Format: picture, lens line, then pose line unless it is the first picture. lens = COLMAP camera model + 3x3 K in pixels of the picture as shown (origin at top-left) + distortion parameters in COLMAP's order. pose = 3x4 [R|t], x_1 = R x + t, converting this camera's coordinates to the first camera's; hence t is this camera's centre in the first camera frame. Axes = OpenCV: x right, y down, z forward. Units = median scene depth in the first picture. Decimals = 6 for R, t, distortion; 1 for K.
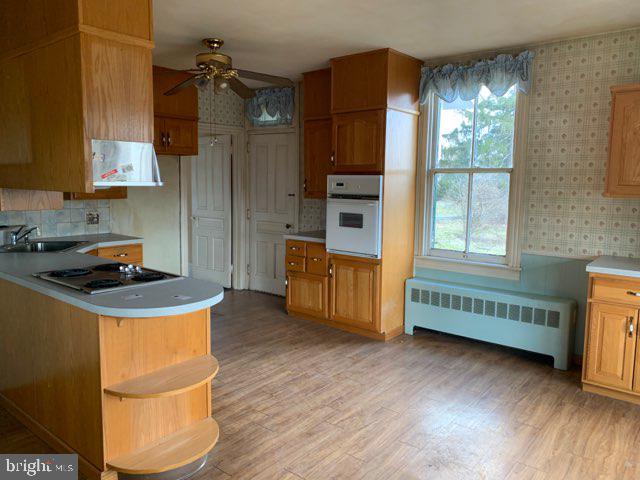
lens RADIAL K [[475.5, 0, 303.4], [0, 475.5, 240.5], [0, 0, 1]] dist [-0.132207, 0.000227]
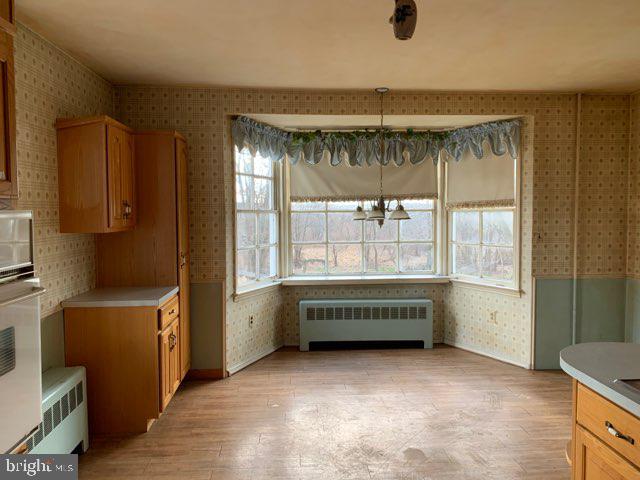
lens RADIAL K [[484.8, 0, 327.2], [0, 484.8, 237.4], [0, 0, 1]] dist [0.102318, -0.143722]
pose [[-0.700801, -0.046386, 0.711847, -0.332837], [0.089963, 0.984170, 0.152698, -0.178007], [-0.707662, 0.171051, -0.685534, 1.227518]]
